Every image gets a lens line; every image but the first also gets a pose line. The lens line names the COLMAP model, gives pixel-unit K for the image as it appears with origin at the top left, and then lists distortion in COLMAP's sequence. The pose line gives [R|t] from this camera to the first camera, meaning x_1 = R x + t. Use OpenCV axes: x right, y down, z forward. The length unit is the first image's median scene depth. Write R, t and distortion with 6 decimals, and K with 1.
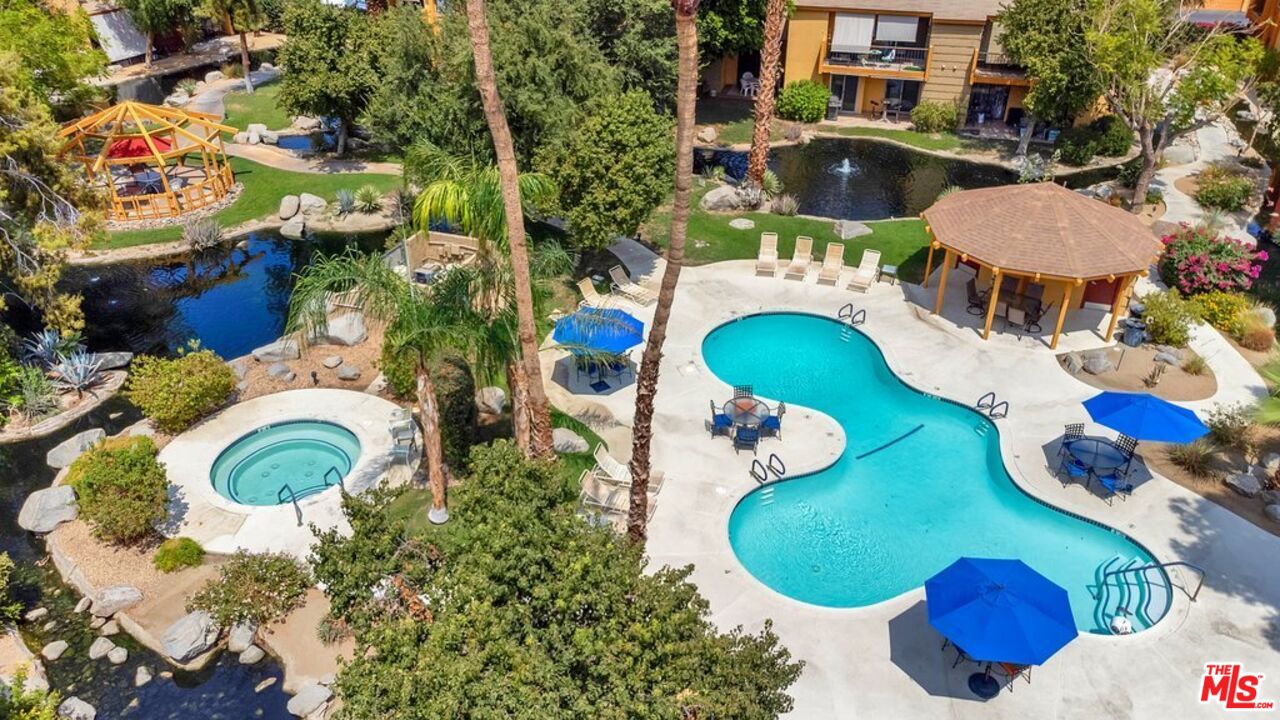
lens RADIAL K [[996.5, 0, 610.4], [0, 996.5, 353.0], [0, 0, 1]] dist [0.035808, -0.001613]
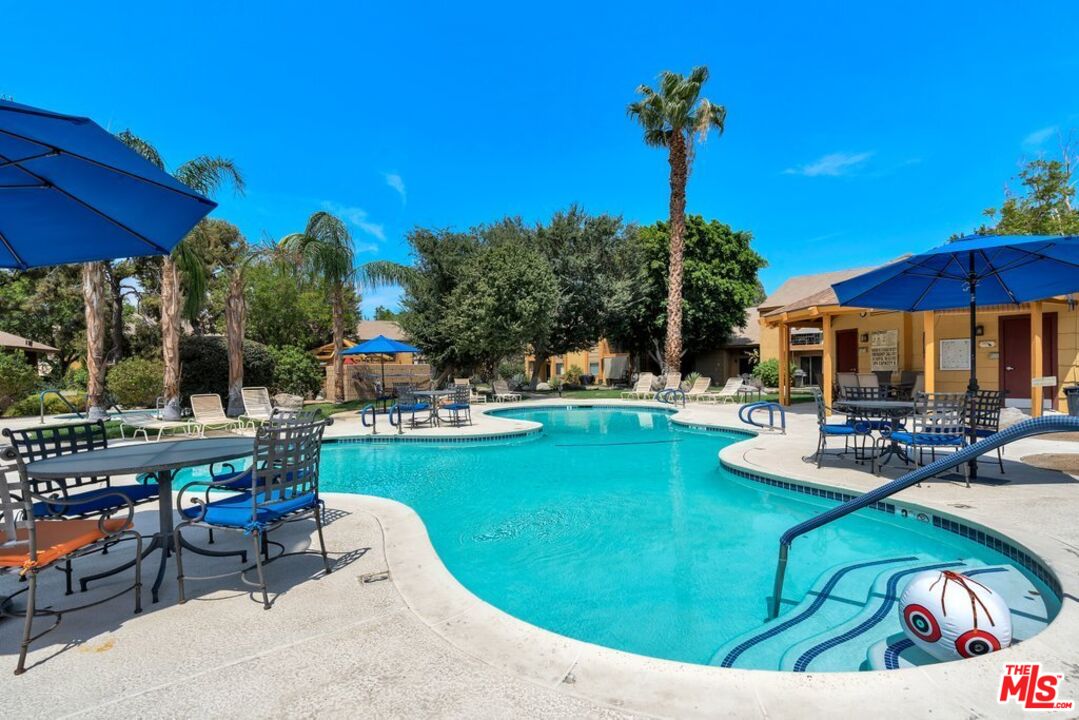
lens RADIAL K [[501.3, 0, 515.0], [0, 501.3, 374.7], [0, 0, 1]] dist [0.000566, 0.000379]
pose [[0.880229, -0.008588, -0.474471, 0.228014], [-0.221745, 0.876523, -0.427242, 0.120006], [0.419554, 0.481283, 0.769637, 0.383597]]
